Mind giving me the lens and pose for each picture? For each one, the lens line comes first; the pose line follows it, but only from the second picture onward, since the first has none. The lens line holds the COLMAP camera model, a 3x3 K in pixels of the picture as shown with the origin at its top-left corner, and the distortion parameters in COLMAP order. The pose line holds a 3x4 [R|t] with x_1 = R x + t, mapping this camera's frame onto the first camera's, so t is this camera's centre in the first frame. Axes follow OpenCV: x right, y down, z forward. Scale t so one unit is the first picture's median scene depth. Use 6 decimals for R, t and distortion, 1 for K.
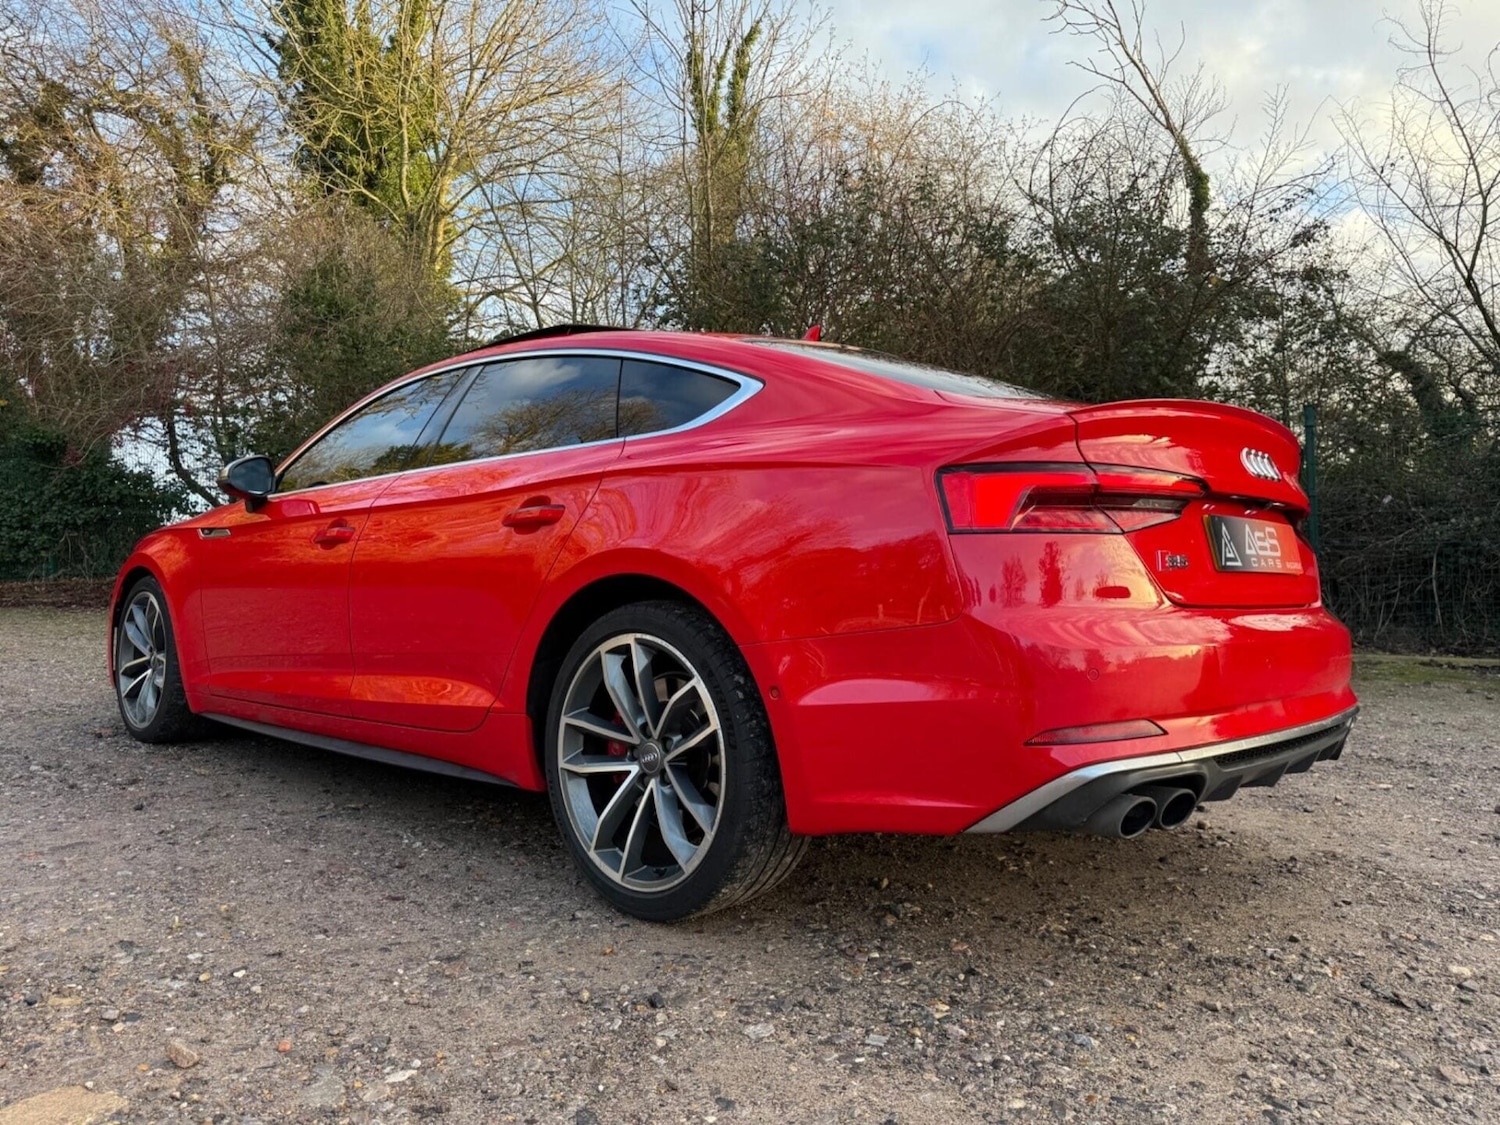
lens RADIAL K [[1069.3, 0, 747.4], [0, 1069.3, 560.9], [0, 0, 1]] dist [0.001454, -0.000288]
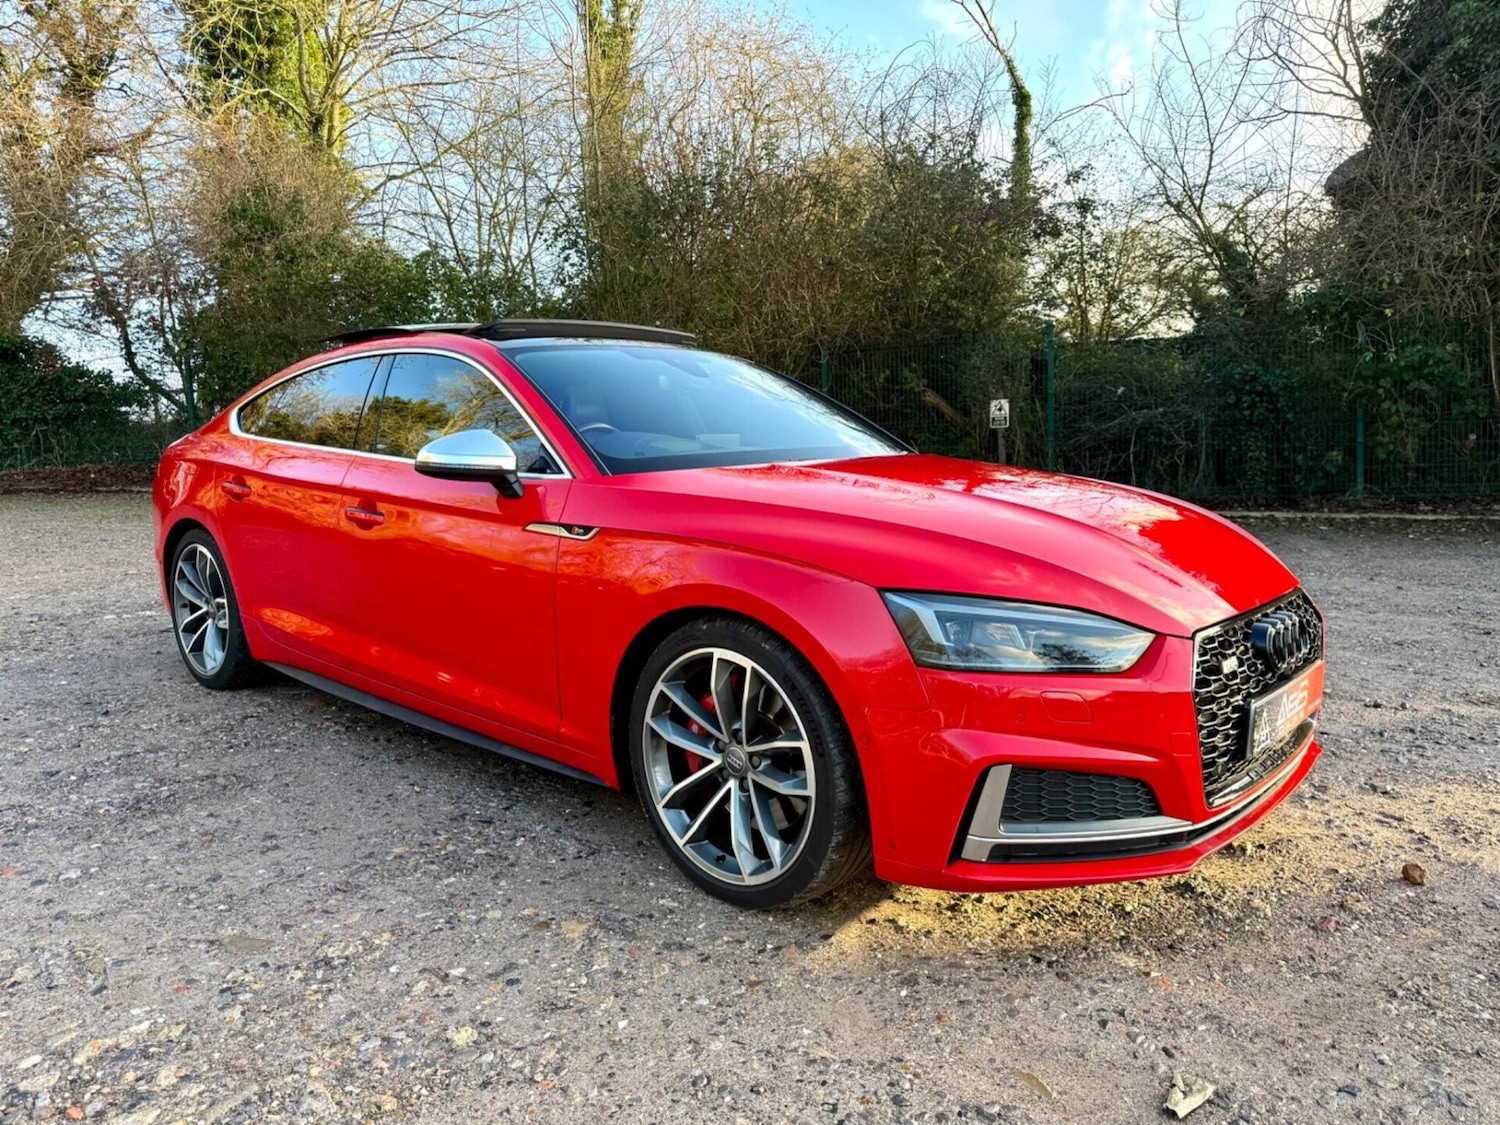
lens RADIAL K [[1065.8, 0, 748.7], [0, 1065.8, 568.1], [0, 0, 1]] dist [0.033217, -0.032277]
pose [[0.995868, -0.030970, 0.085373, 0.081815], [0.018641, 0.989749, 0.141598, -0.153584], [-0.088883, -0.139421, 0.986236, -1.295352]]
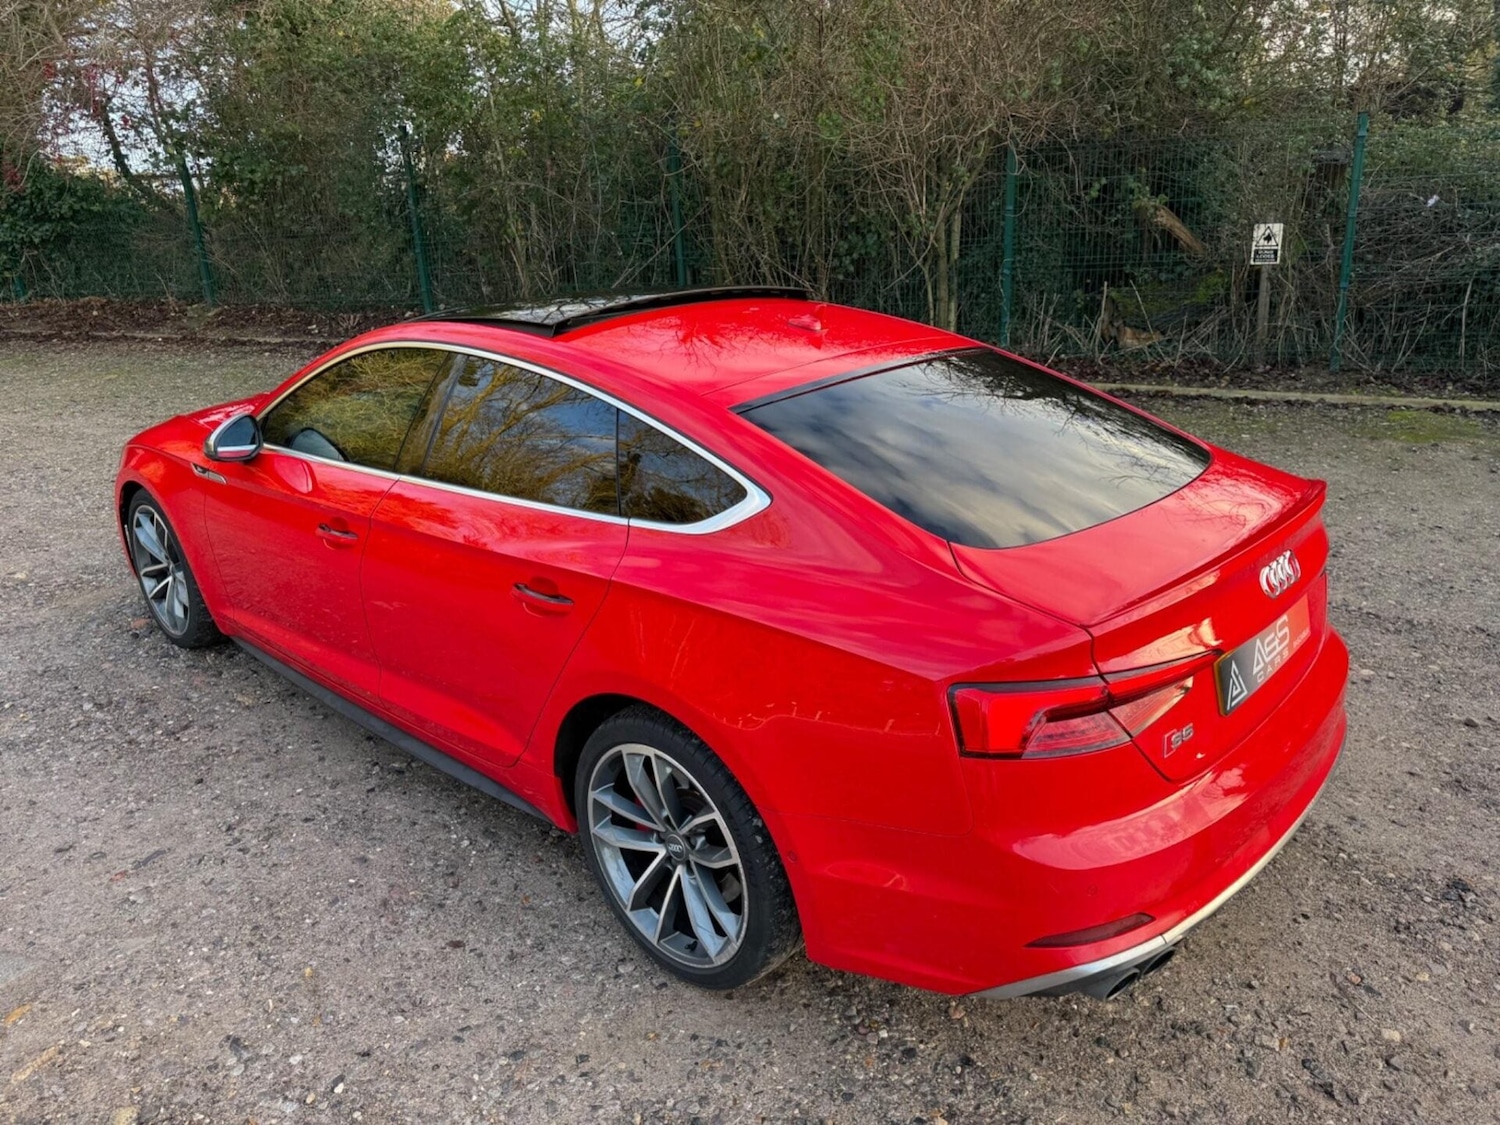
lens RADIAL K [[1070.2, 0, 750.0], [0, 1070.2, 562.5], [0, 0, 1]] dist [0.003802, -0.003609]
pose [[0.999335, -0.035656, -0.007593, 0.001984], [0.036070, 0.936860, 0.347840, -0.459037], [-0.005289, -0.347883, 0.937523, 0.086579]]
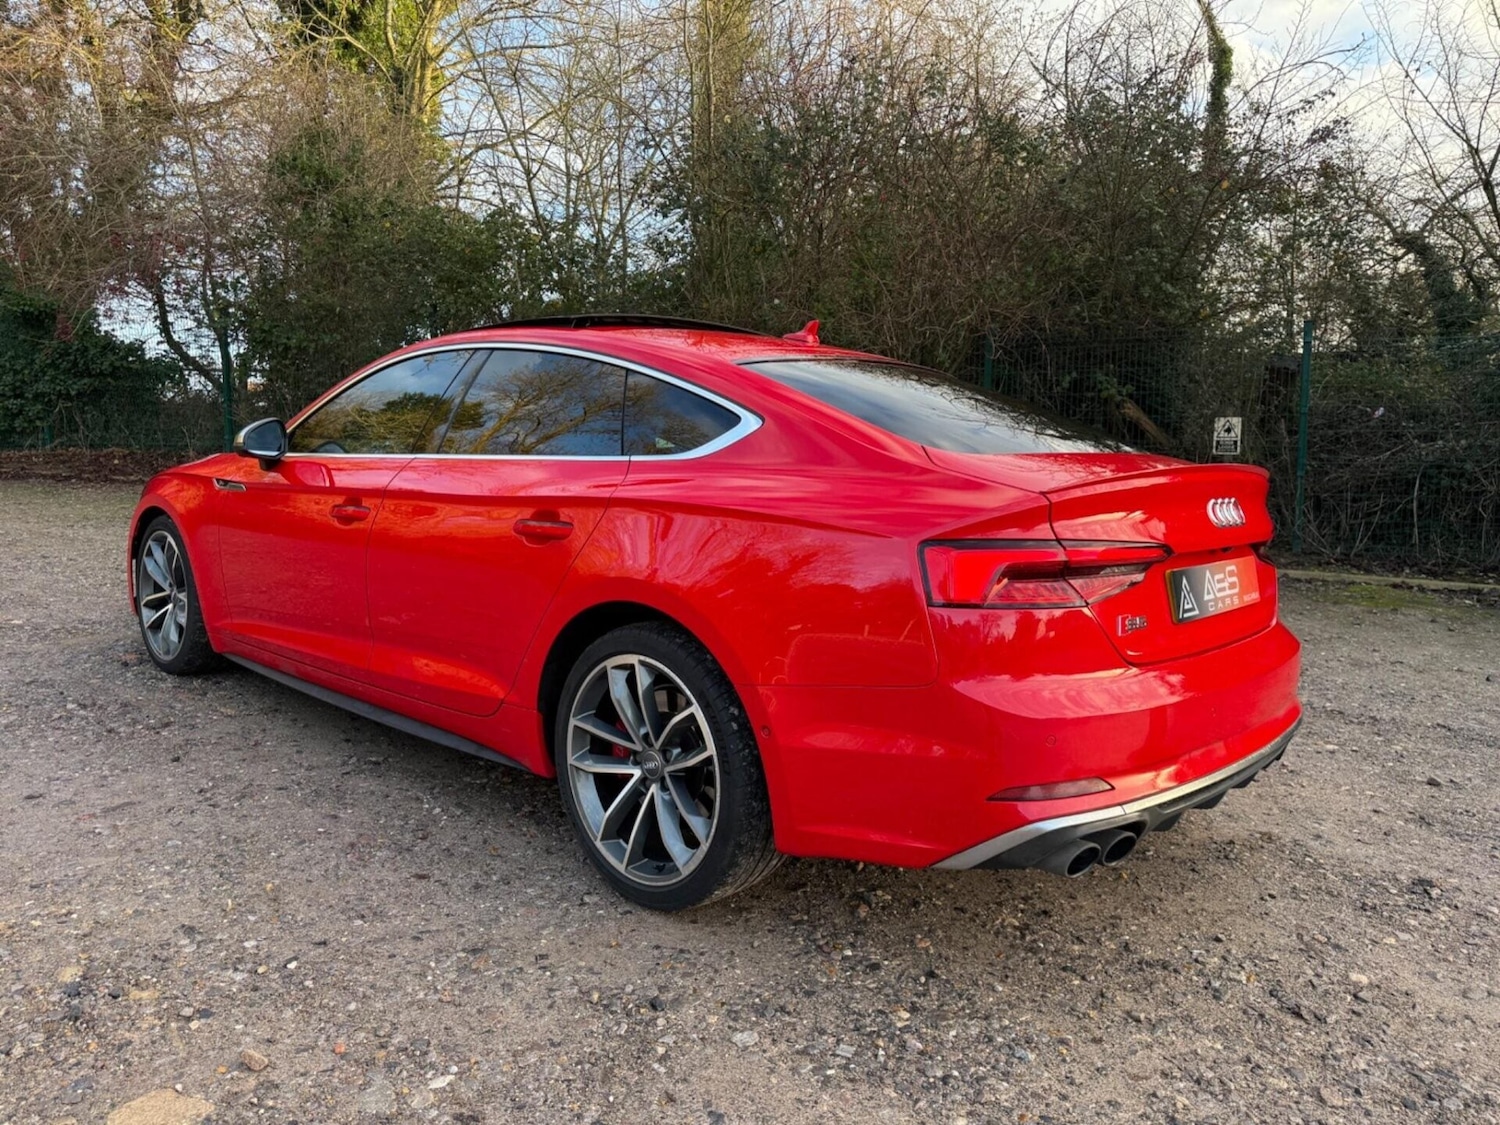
lens RADIAL K [[1068.2, 0, 743.2], [0, 1068.2, 560.7], [0, 0, 1]] dist [0.009852, -0.009350]
pose [[0.999761, 0.021425, 0.004407, -0.005788], [-0.021823, 0.990688, 0.134394, -0.175300], [-0.001487, -0.134458, 0.990918, -0.064819]]
